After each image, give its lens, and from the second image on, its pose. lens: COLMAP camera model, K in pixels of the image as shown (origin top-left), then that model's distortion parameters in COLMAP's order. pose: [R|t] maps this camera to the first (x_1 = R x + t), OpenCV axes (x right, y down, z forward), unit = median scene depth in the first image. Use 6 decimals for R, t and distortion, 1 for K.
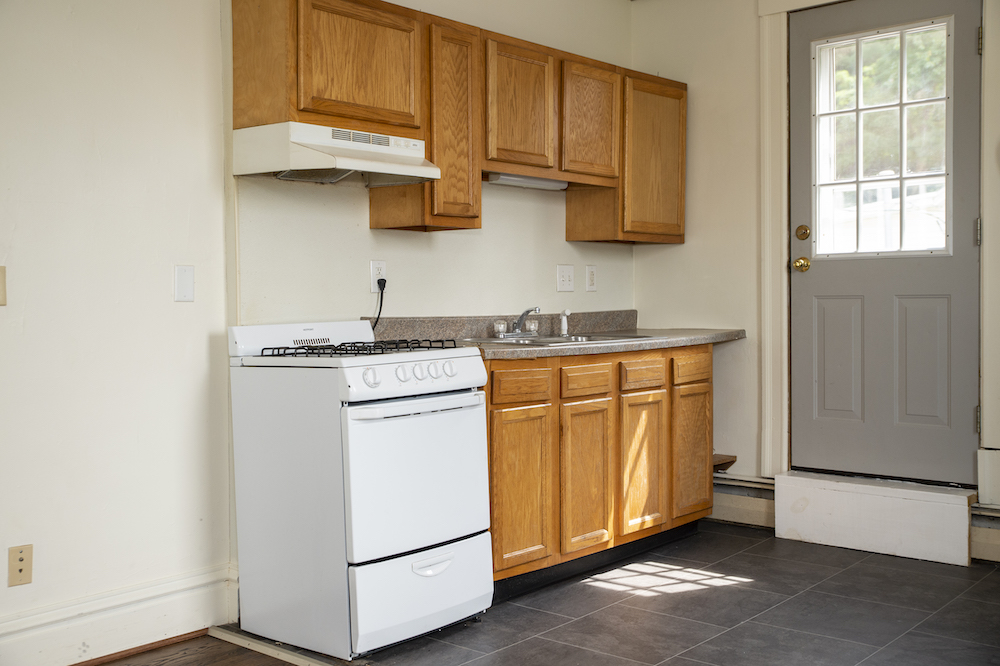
lens RADIAL K [[1112.6, 0, 500.0], [0, 1112.6, 333.0], [0, 0, 1]] dist [-0.042074, 0.185417]
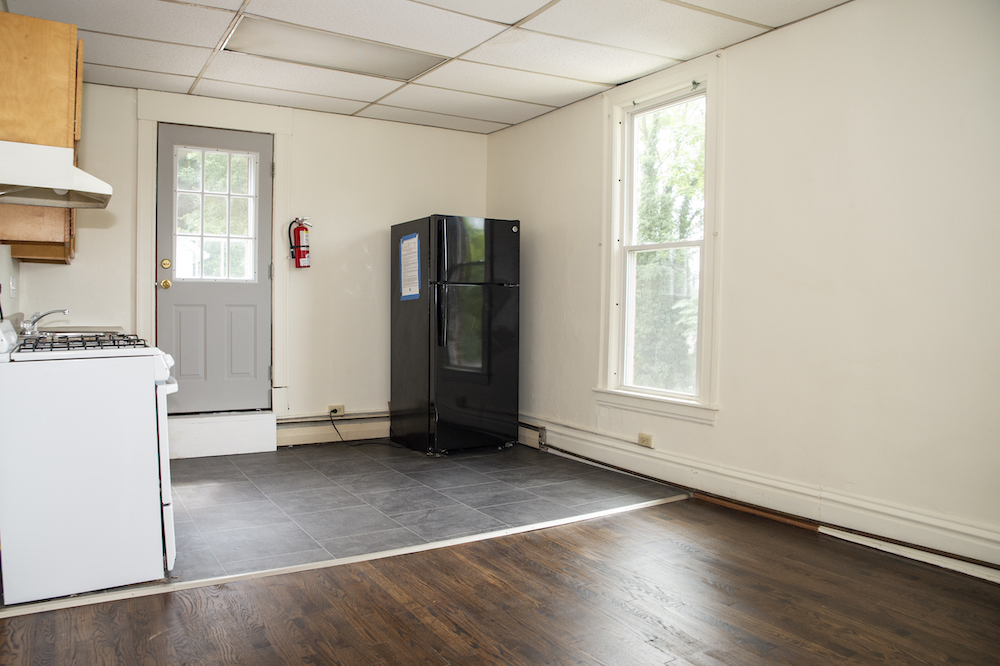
lens RADIAL K [[715.1, 0, 498.0], [0, 715.1, 330.2], [0, 0, 1]] dist [-0.055689, 0.002757]
pose [[0.315136, -0.016891, 0.948896, -0.641015], [0.018709, 0.999758, 0.011583, 0.000542], [-0.948862, 0.014103, 0.315376, 0.293811]]
